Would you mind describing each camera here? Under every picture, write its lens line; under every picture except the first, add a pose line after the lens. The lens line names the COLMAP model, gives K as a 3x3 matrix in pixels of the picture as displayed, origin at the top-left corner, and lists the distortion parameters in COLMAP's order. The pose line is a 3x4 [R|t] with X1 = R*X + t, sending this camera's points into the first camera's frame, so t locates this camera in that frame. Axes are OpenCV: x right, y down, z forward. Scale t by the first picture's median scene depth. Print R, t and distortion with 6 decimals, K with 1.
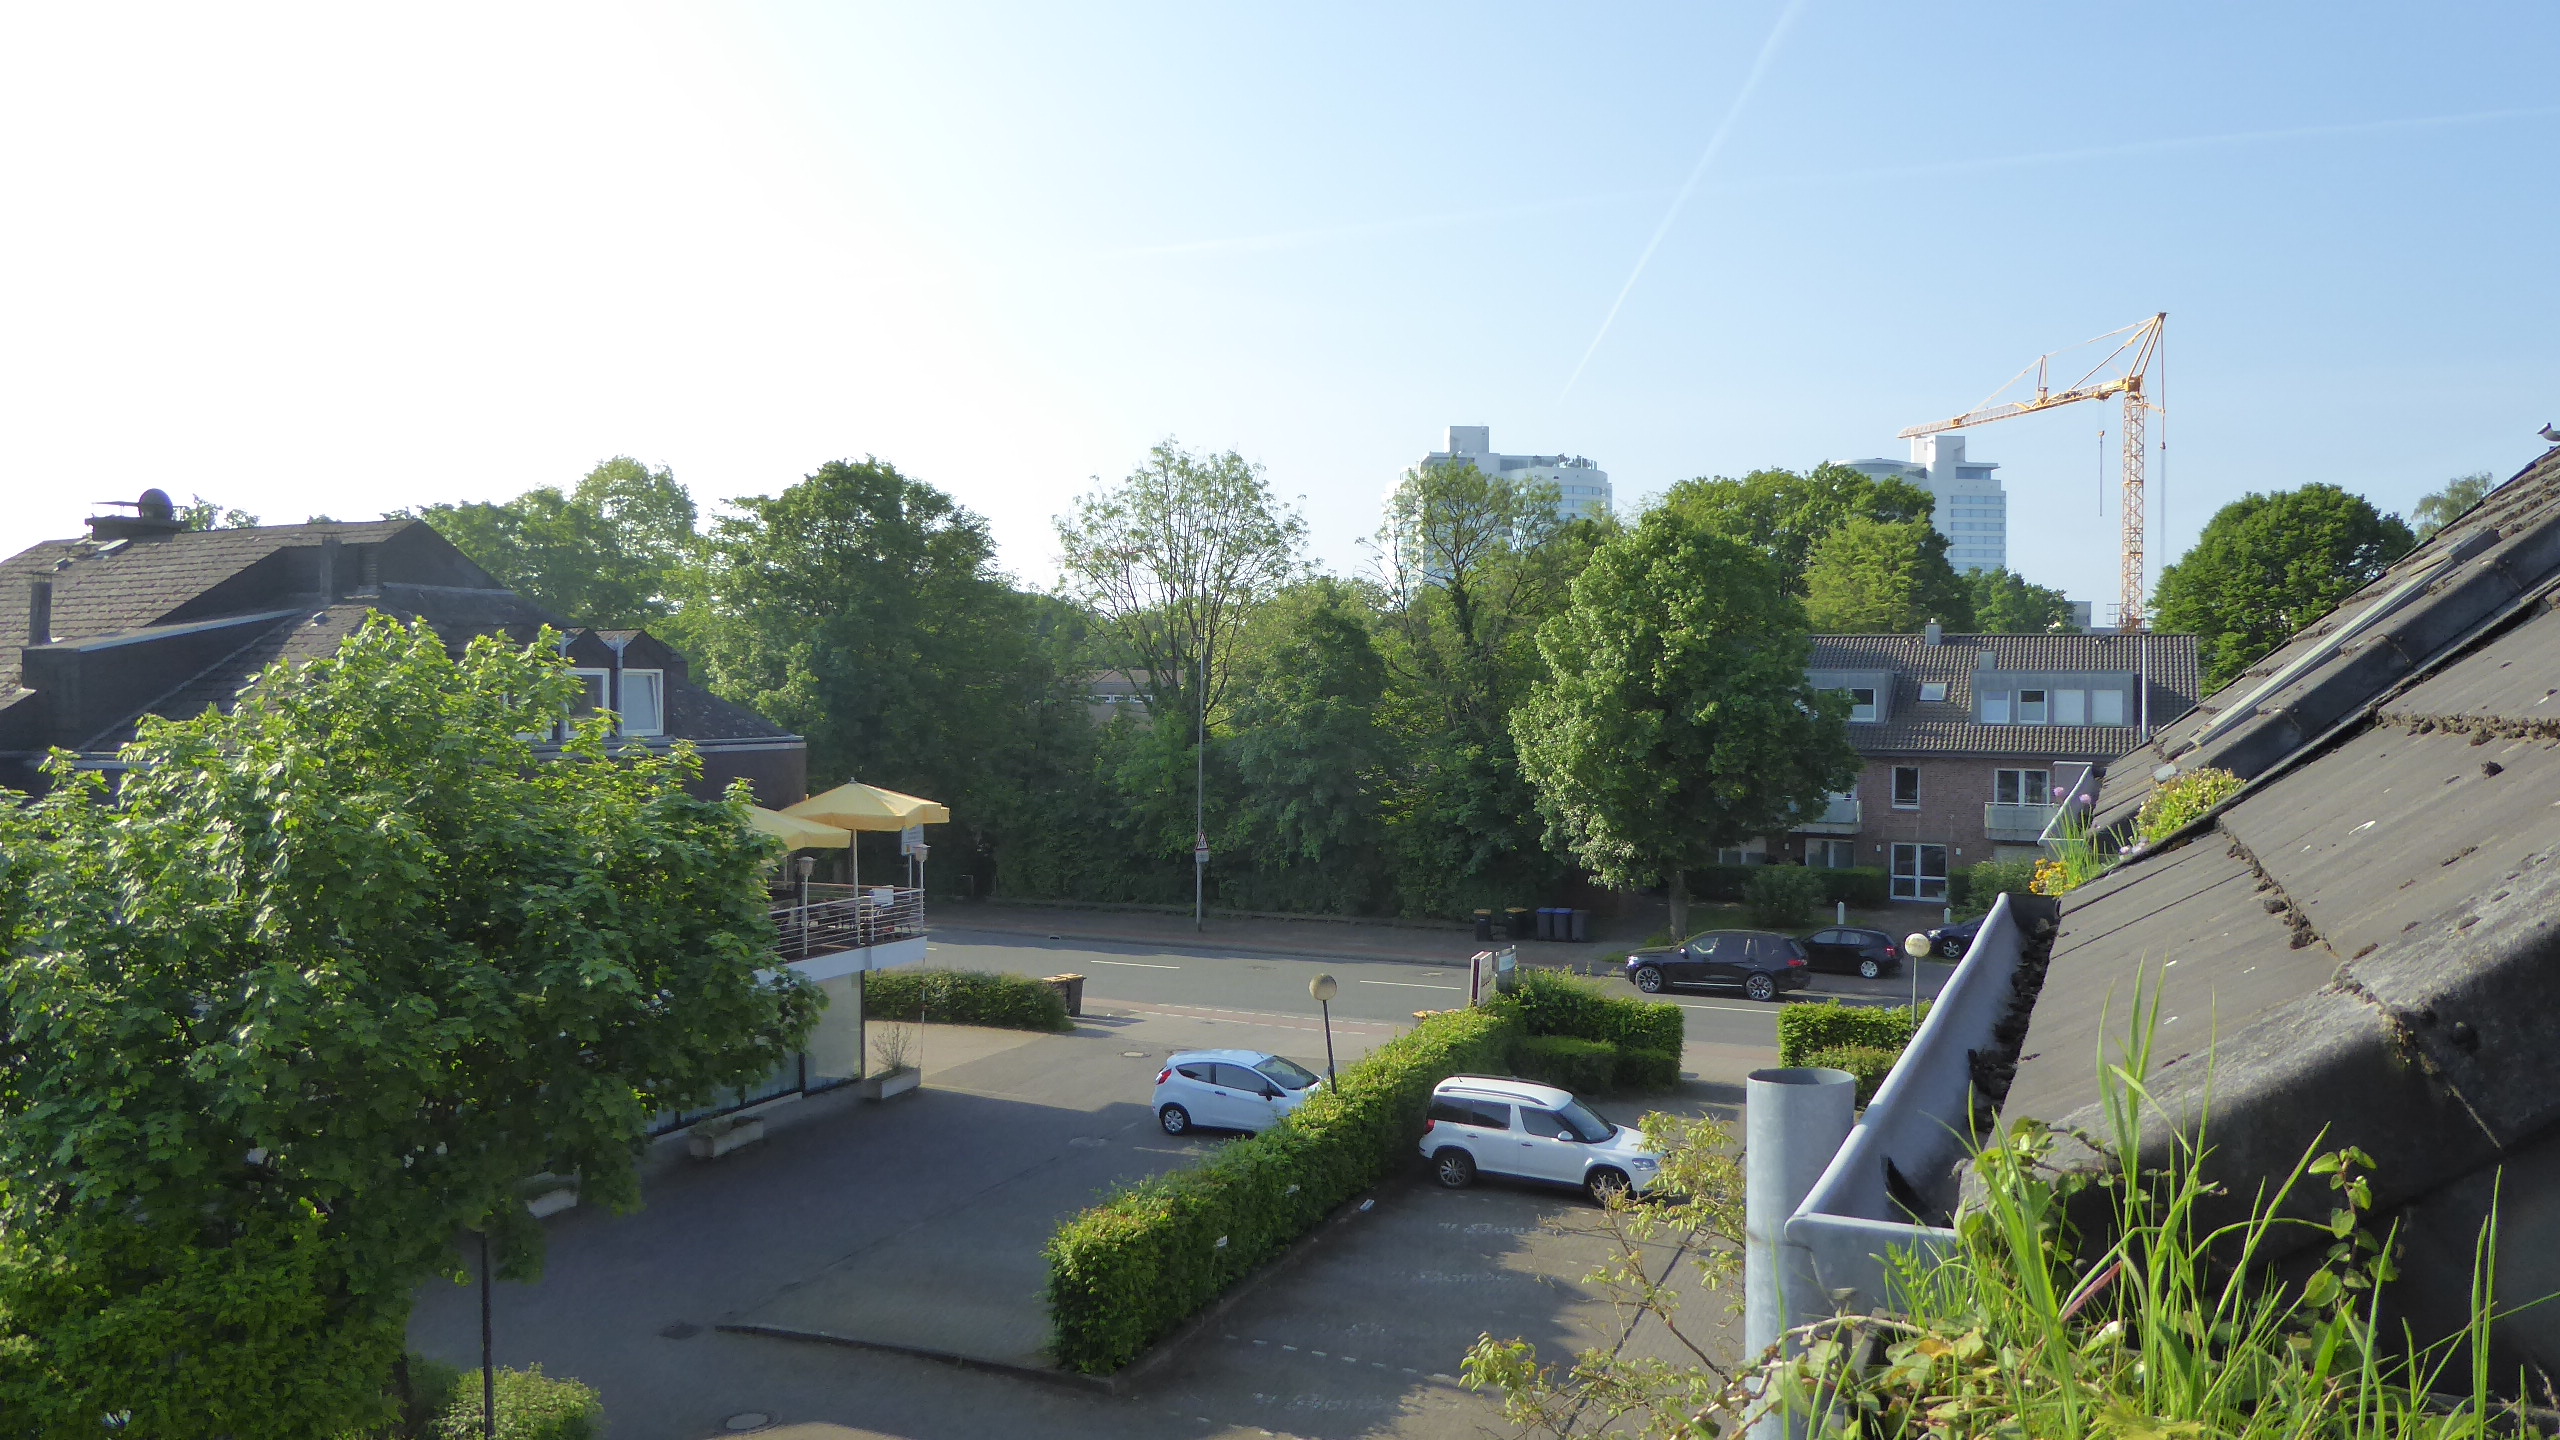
lens RADIAL K [[1829.3, 0, 1280.0], [0, 1829.3, 720.0], [0, 0, 1]] dist [-0.049373, -0.001247]
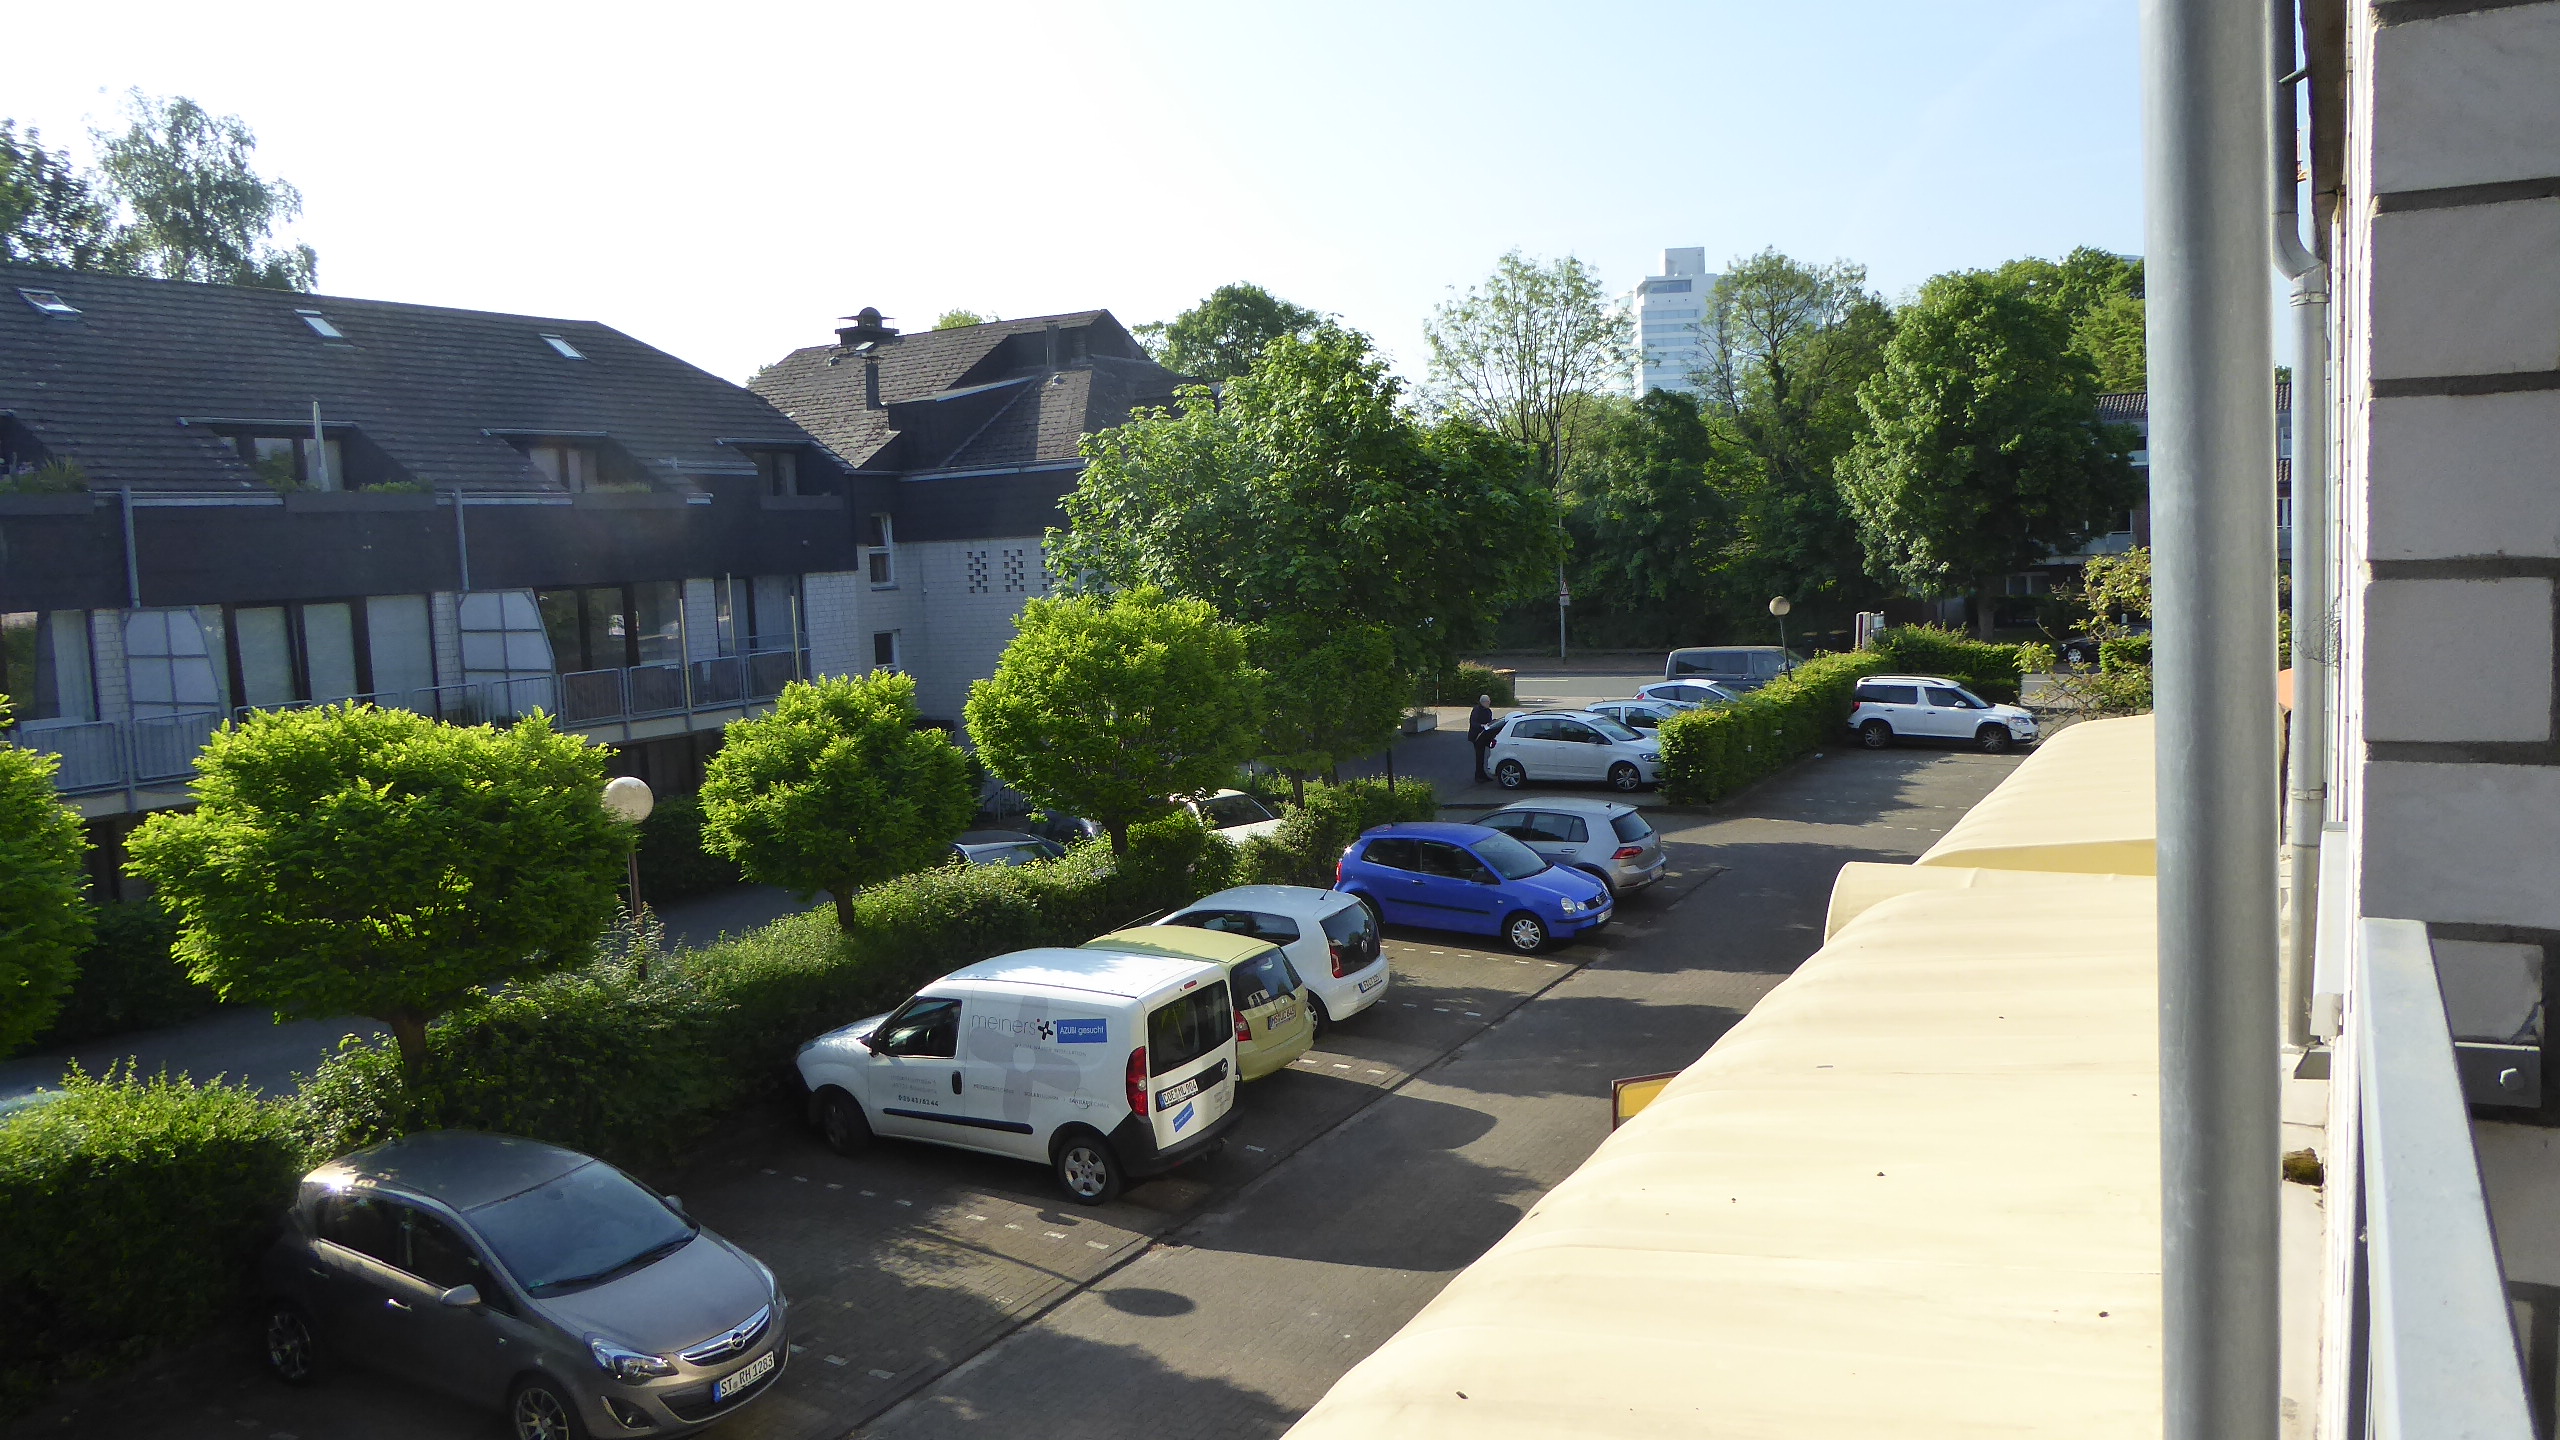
lens RADIAL K [[1829.3, 0, 1280.0], [0, 1829.3, 720.0], [0, 0, 1]] dist [-0.049373, -0.001247]
pose [[0.992807, -0.036743, -0.113949, -0.097097], [0.045980, 0.995772, 0.079522, 0.050274], [0.110545, -0.084190, 0.990299, -0.209431]]
